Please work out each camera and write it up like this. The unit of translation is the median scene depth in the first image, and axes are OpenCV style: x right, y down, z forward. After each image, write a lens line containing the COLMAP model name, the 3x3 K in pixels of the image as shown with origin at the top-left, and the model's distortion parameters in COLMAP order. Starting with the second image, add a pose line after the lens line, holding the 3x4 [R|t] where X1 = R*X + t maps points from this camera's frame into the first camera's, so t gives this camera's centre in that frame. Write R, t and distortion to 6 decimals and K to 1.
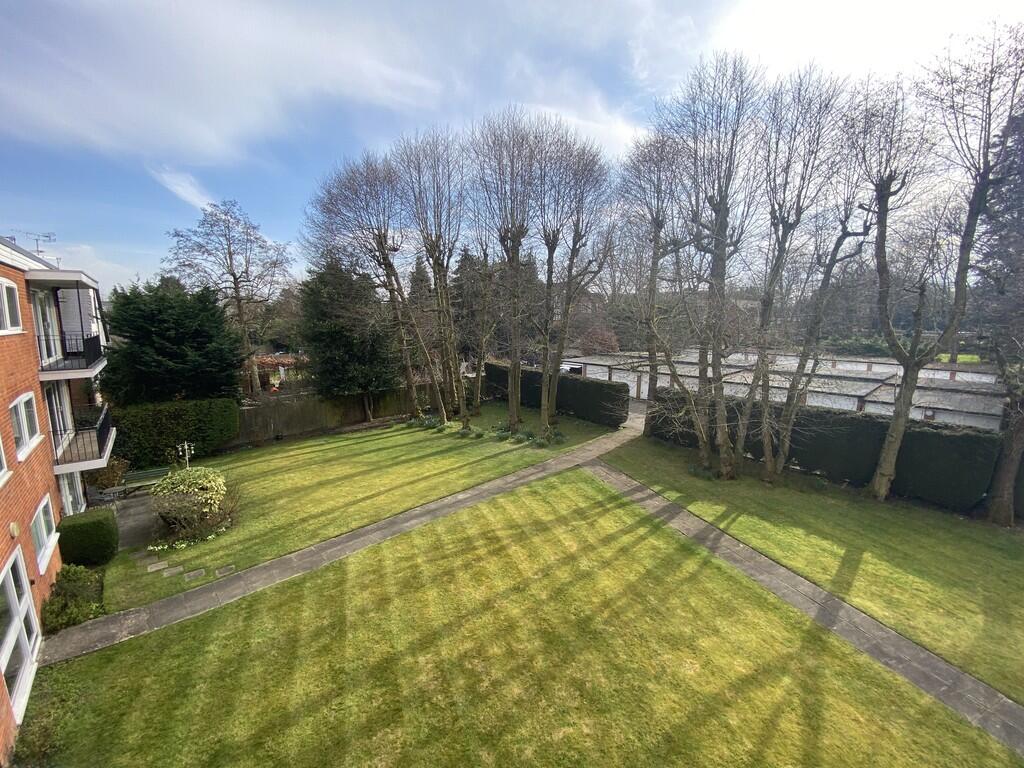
lens RADIAL K [[414.8, 0, 512.0], [0, 414.8, 384.0], [0, 0, 1]] dist [0.025866, -0.027079]
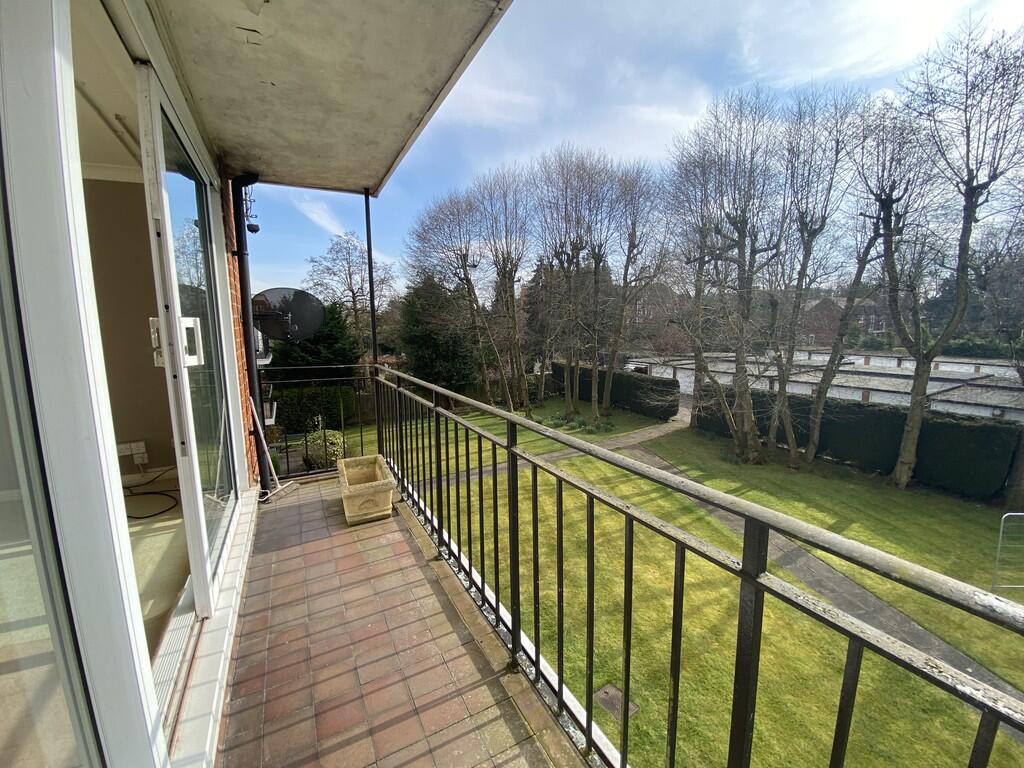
lens RADIAL K [[414.8, 0, 512.0], [0, 414.8, 384.0], [0, 0, 1]] dist [0.025866, -0.027079]
pose [[0.976982, 0.013695, -0.212881, 0.112276], [-0.016183, 0.999820, -0.009952, 0.034829], [0.212706, 0.013168, 0.977028, -0.183314]]
